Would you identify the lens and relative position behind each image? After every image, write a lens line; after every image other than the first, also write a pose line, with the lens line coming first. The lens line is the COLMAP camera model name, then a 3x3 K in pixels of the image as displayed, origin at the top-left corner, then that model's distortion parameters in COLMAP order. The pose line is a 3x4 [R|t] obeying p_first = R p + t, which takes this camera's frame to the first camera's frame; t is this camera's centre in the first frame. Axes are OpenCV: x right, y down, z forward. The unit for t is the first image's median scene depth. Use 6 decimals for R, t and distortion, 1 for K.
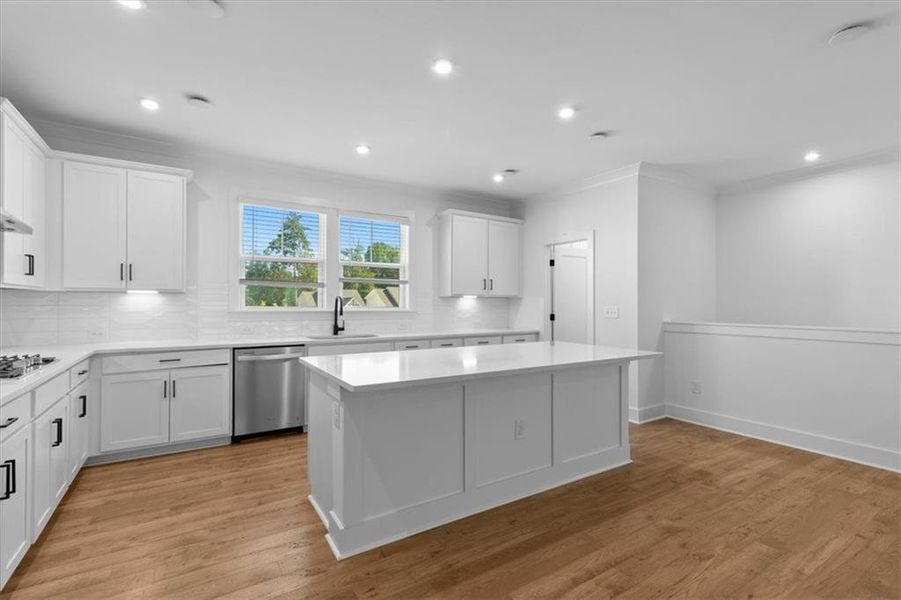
lens RADIAL K [[432.5, 0, 450.5], [0, 432.5, 300.0], [0, 0, 1]] dist [0.003202, 0.000357]
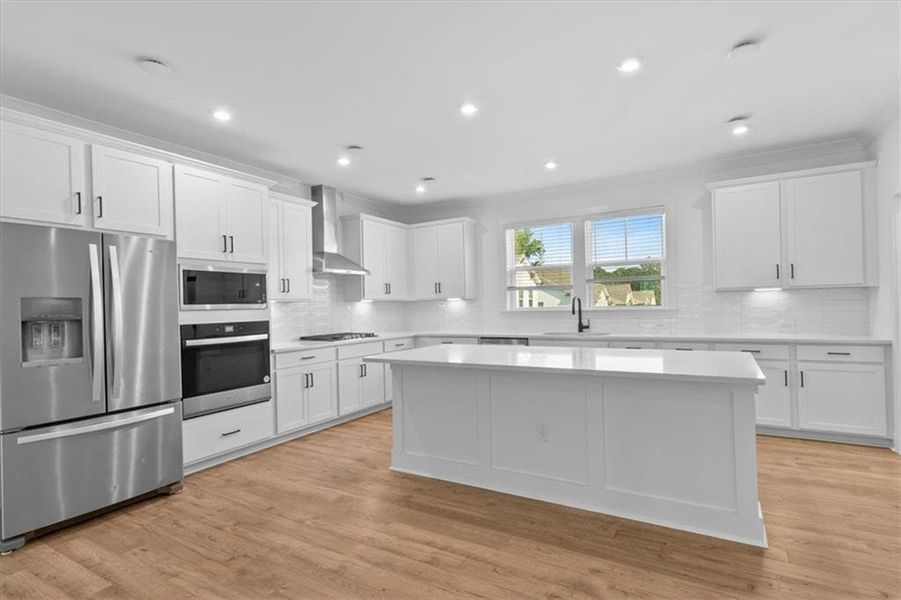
lens RADIAL K [[437.0, 0, 450.5], [0, 437.0, 300.0], [0, 0, 1]] dist [0.002022, 0.000259]
pose [[0.445074, -0.024818, -0.895150, 0.920115], [0.034454, 0.999350, -0.010576, 0.000482], [0.894831, -0.026134, 0.445639, 0.351898]]
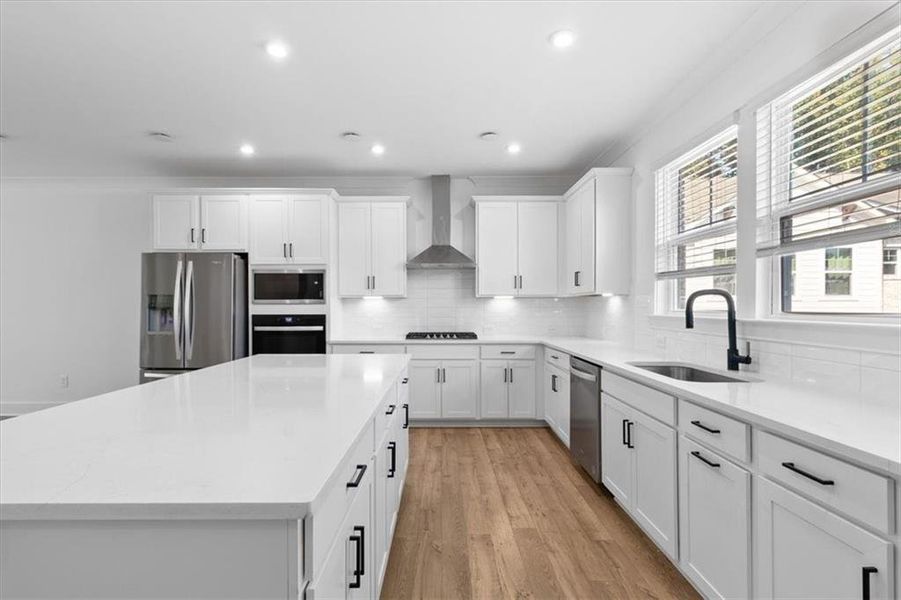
lens RADIAL K [[432.5, 0, 450.5], [0, 432.5, 300.0], [0, 0, 1]] dist [0.003202, 0.000357]
pose [[-0.540181, -0.013332, -0.841443, 0.498767], [0.009167, 0.999722, -0.021724, 0.016821], [0.841499, -0.019448, -0.539908, 1.597001]]
